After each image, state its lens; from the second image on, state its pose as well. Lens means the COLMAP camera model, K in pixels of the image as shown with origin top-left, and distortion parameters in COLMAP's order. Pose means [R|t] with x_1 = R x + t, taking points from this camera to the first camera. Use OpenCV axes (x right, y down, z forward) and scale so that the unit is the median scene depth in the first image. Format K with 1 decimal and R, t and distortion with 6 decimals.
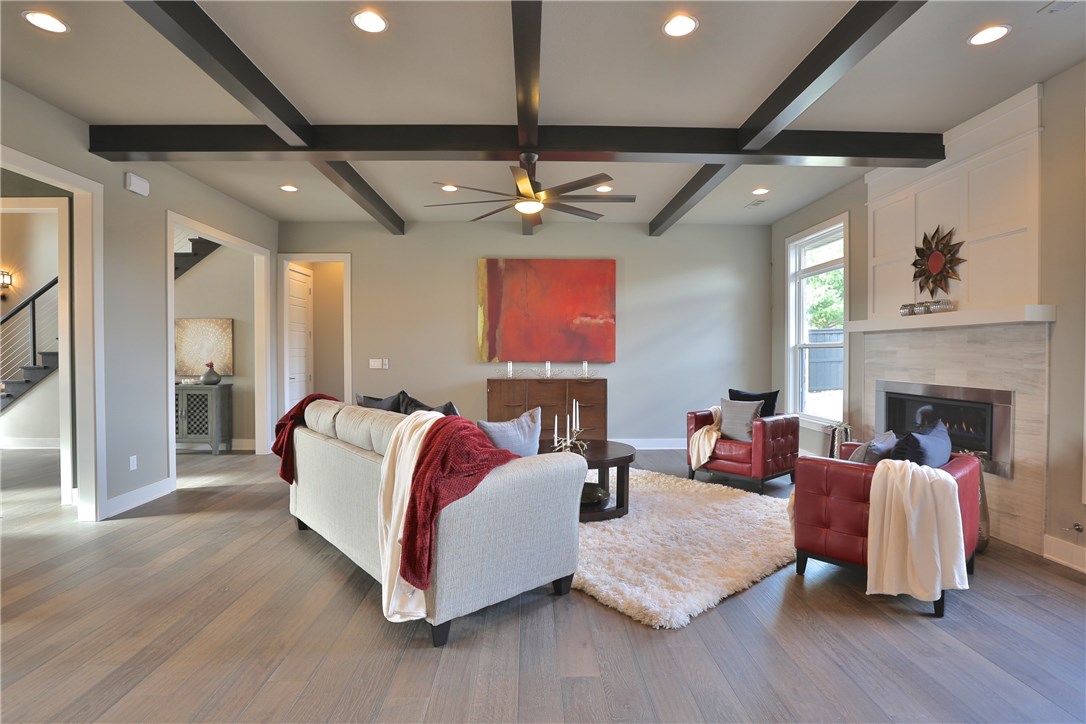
lens RADIAL K [[527.3, 0, 543.0], [0, 527.3, 362.0], [0, 0, 1]] dist [-0.057805, 0.021861]
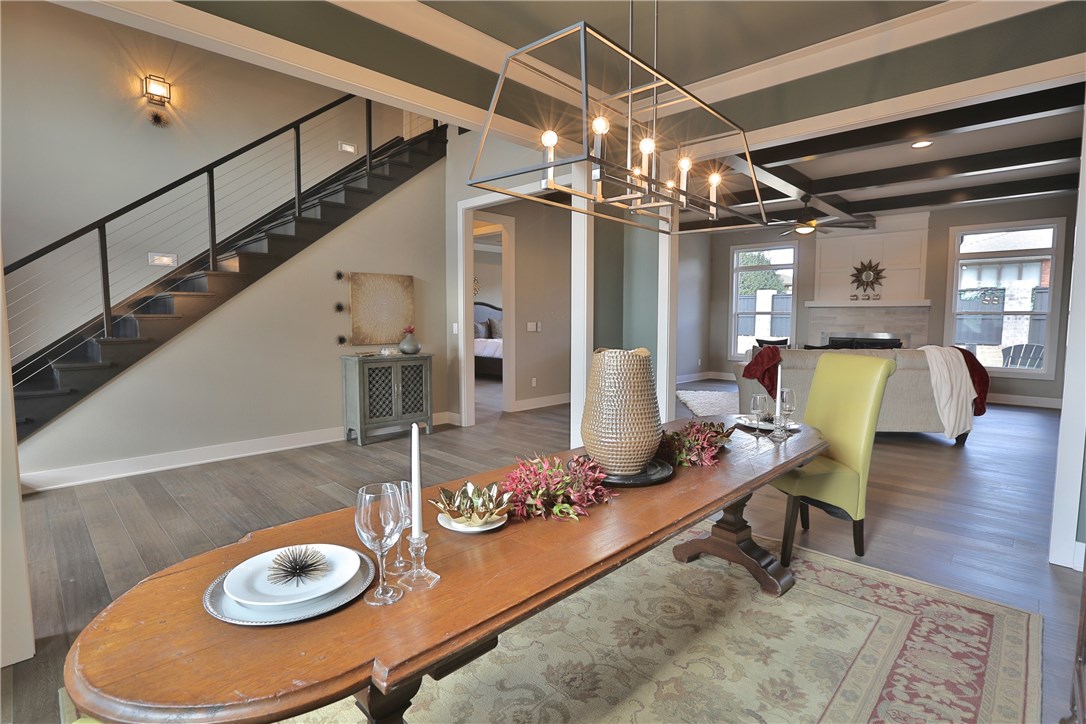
lens RADIAL K [[527.3, 0, 543.0], [0, 527.3, 362.0], [0, 0, 1]] dist [-0.057805, 0.021861]
pose [[0.715997, -0.058377, 0.695658, -1.209688], [0.011439, 0.997345, 0.071919, -0.003270], [-0.698009, -0.043536, 0.714764, 0.259625]]
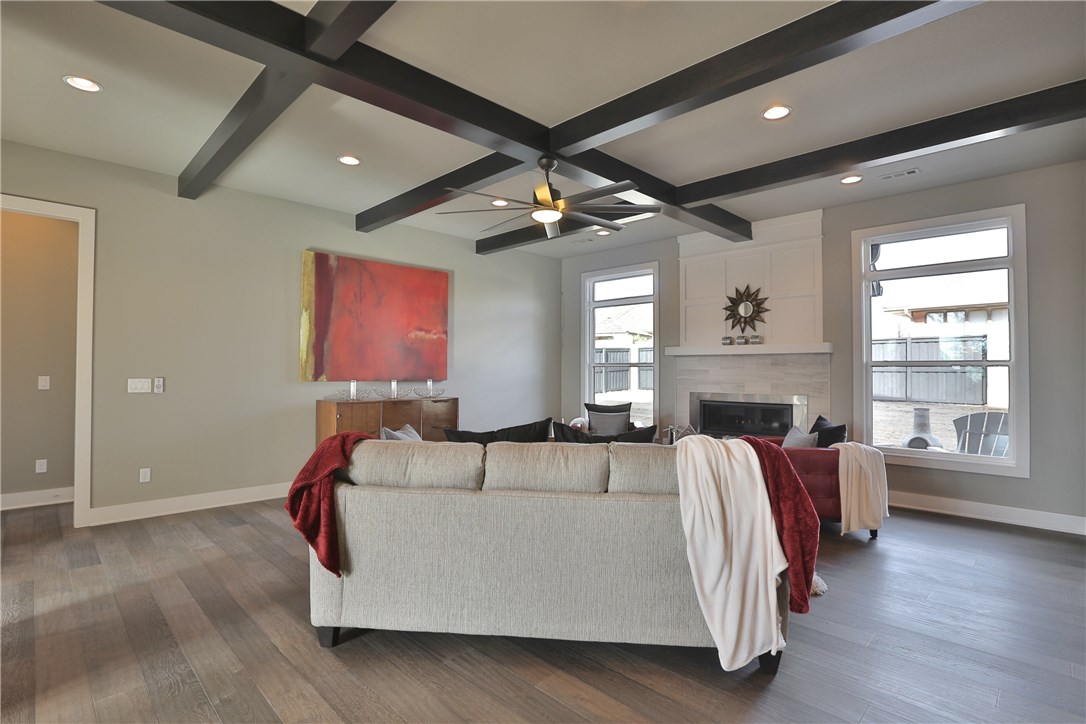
lens RADIAL K [[527.3, 0, 543.0], [0, 527.3, 362.0], [0, 0, 1]] dist [-0.057805, 0.021861]
pose [[0.730692, 0.013022, 0.682583, -0.451039], [0.007255, 0.999614, -0.026836, -0.006403], [-0.682669, 0.024561, 0.730315, 0.215451]]
